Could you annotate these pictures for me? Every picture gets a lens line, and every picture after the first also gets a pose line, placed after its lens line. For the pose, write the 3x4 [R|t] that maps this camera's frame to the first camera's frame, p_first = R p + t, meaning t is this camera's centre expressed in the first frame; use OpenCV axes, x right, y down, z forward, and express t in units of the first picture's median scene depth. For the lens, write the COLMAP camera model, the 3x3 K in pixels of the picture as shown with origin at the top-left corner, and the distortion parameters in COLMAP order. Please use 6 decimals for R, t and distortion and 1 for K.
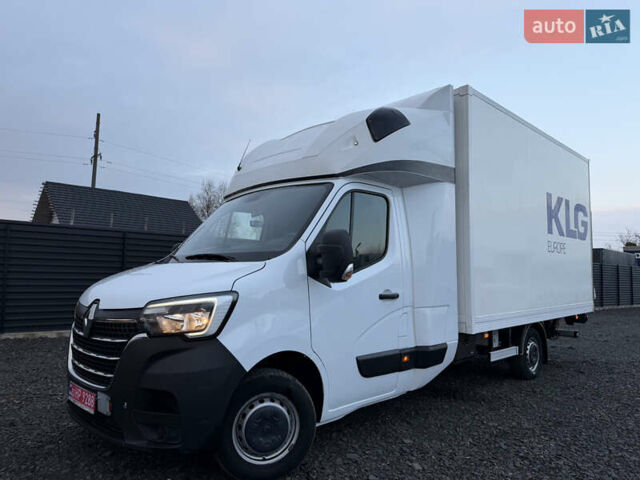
lens RADIAL K [[453.3, 0, 320.0], [0, 453.3, 240.0], [0, 0, 1]] dist [0.053302, -0.063125]
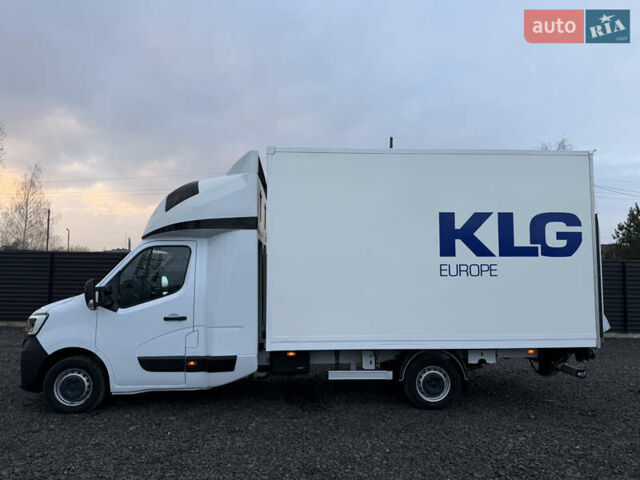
lens RADIAL K [[467.5, 0, 339.8], [0, 467.5, 241.2], [0, 0, 1]] dist [0.055739, -0.126456]
pose [[0.762625, -0.062904, -0.643775, 1.488972], [0.057846, 0.997905, -0.028981, -0.045587], [0.644249, -0.015138, 0.764666, 0.195819]]
